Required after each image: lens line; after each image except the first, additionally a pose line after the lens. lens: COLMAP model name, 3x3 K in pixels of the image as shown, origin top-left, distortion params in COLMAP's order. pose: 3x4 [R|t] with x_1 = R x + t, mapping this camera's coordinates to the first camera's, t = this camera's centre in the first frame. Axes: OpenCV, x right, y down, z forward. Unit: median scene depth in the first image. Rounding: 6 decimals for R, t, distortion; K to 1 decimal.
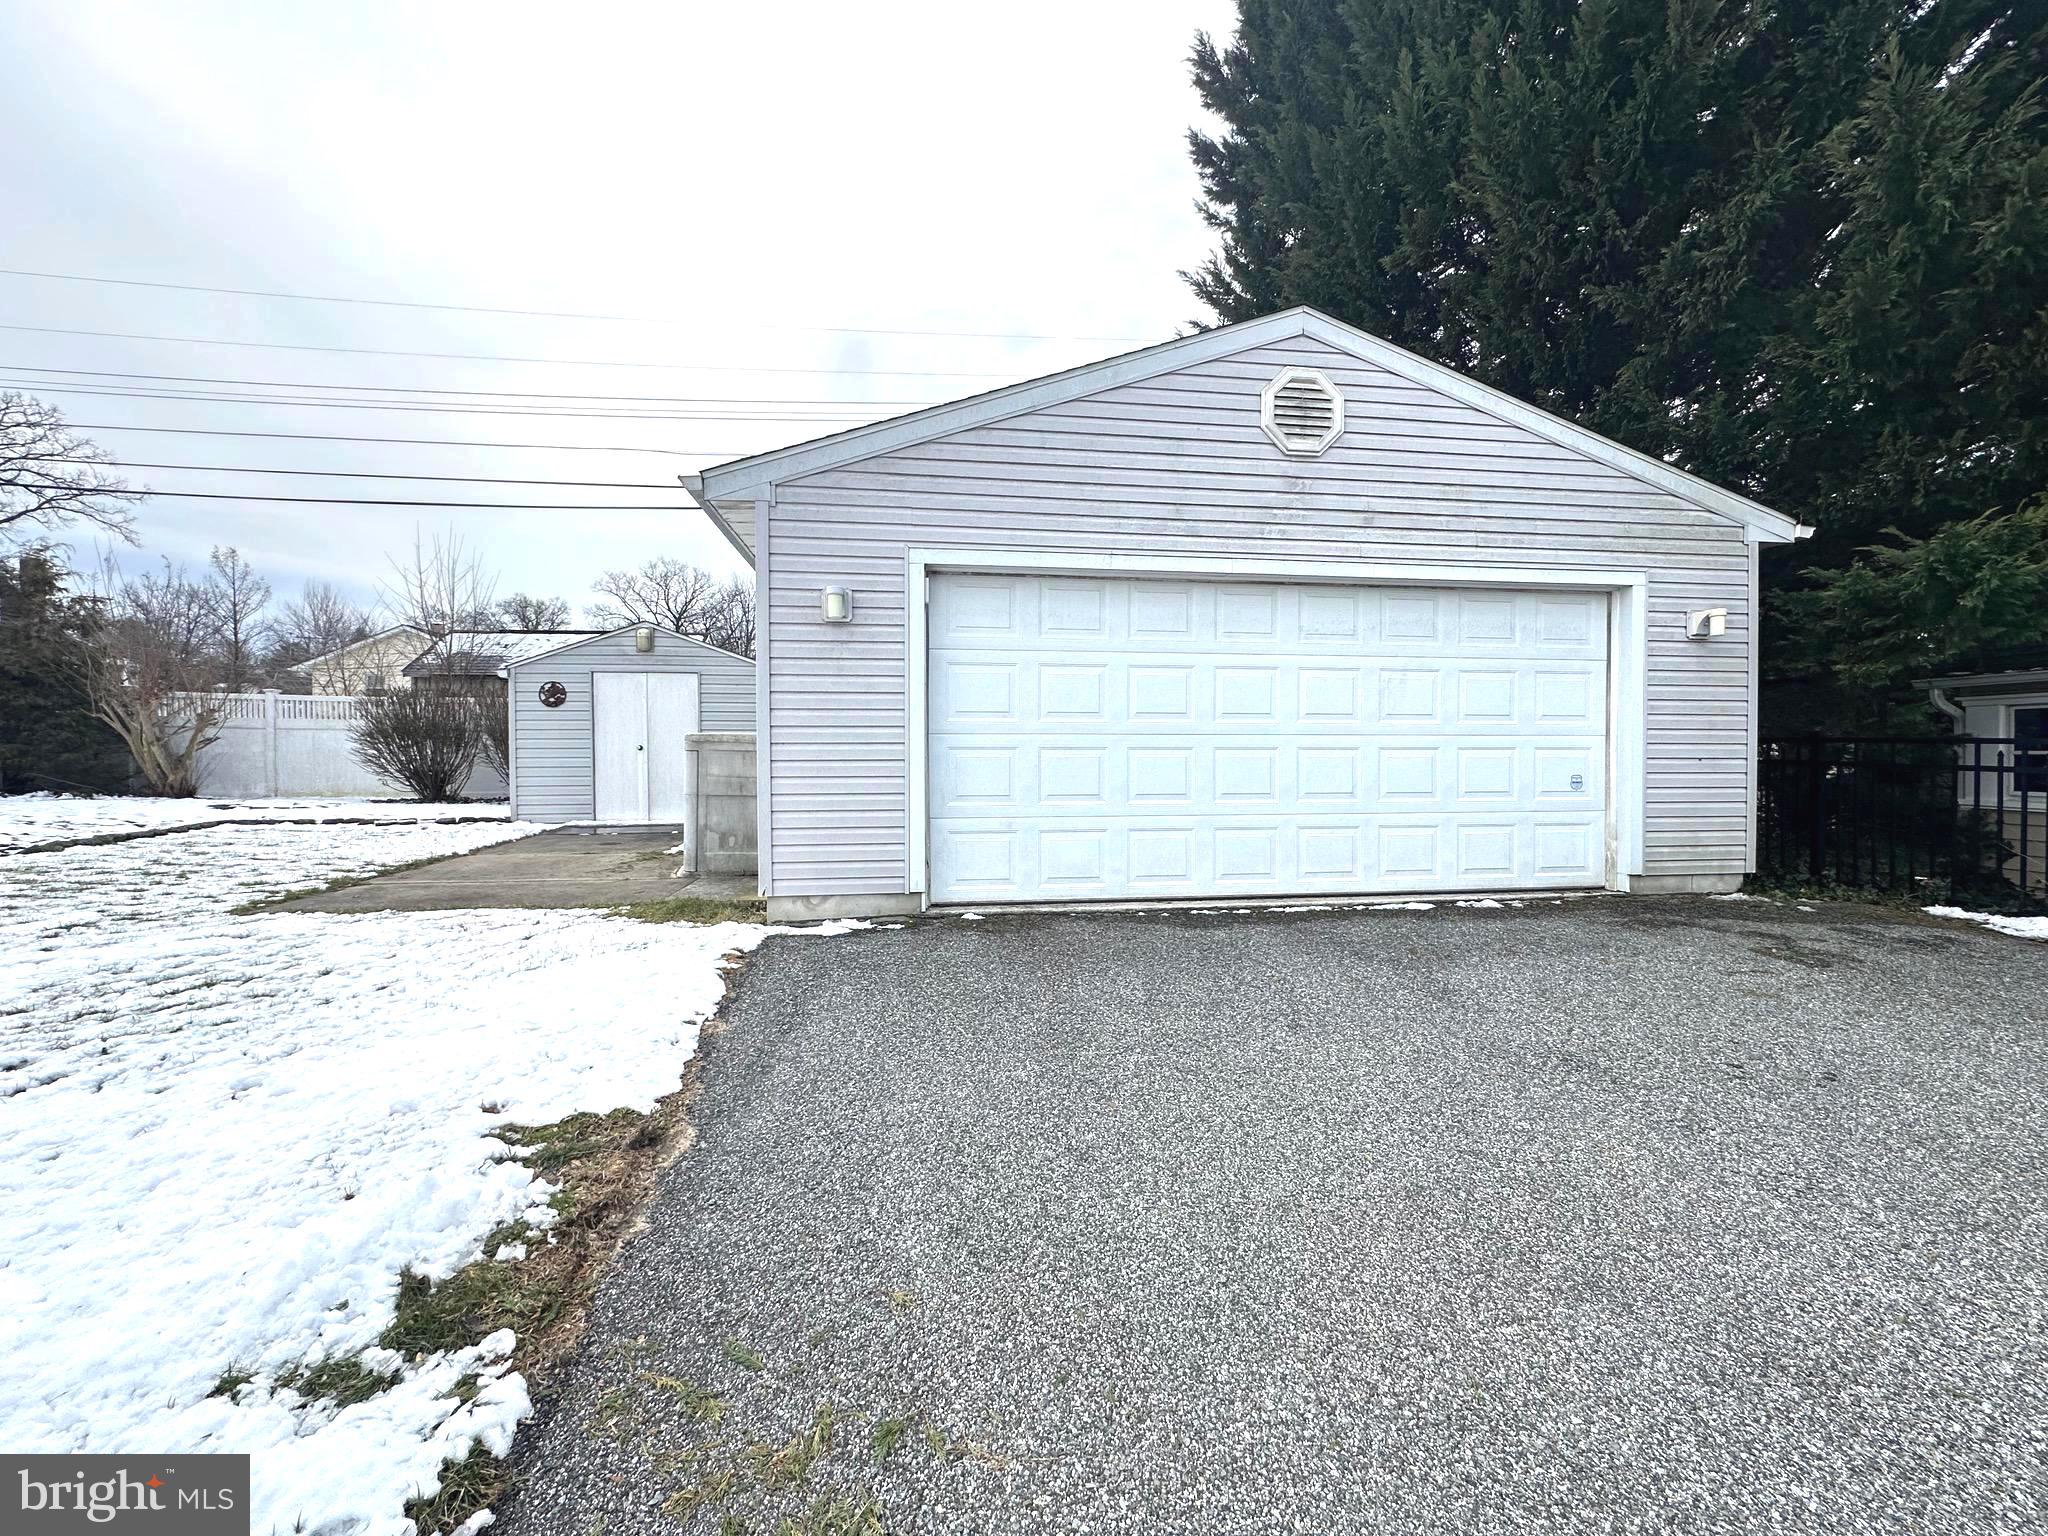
lens RADIAL K [[813.7, 0, 1030.3], [0, 813.7, 763.9], [0, 0, 1]] dist [-0.003713, 0.001342]
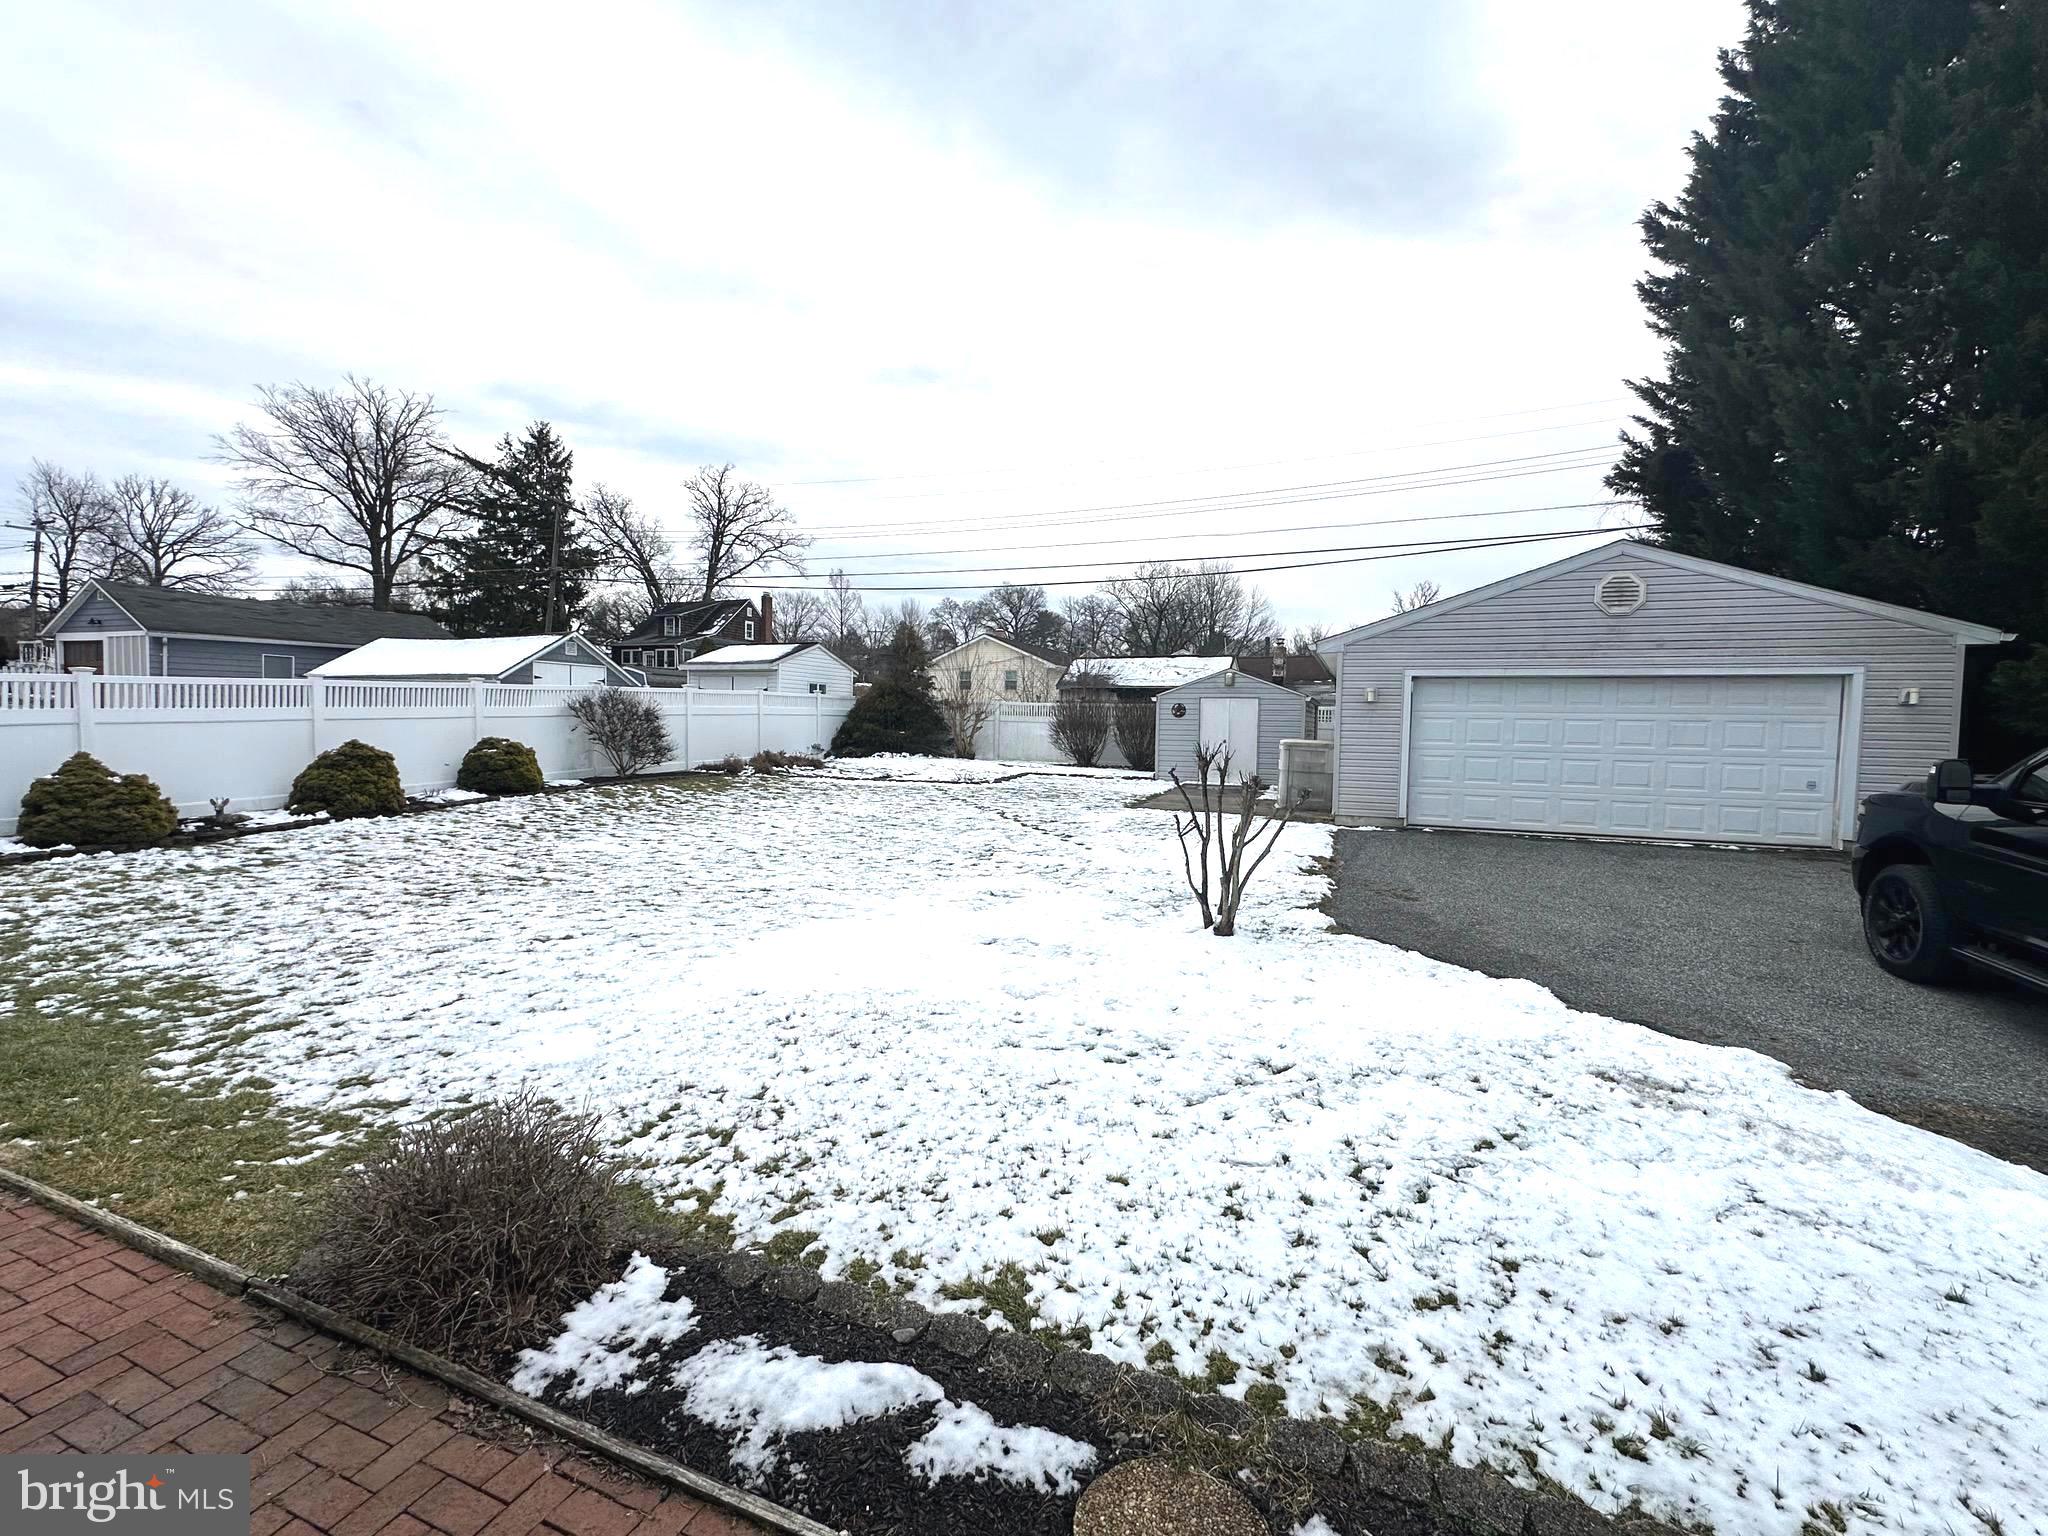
lens RADIAL K [[905.6, 0, 1009.5], [0, 905.6, 770.8], [0, 0, 1]] dist [-0.006404, -0.000076]
pose [[0.868695, 0.042957, -0.493481, 0.135587], [-0.023846, 0.998704, 0.044958, -0.057042], [0.494773, -0.027287, 0.868594, -1.568128]]
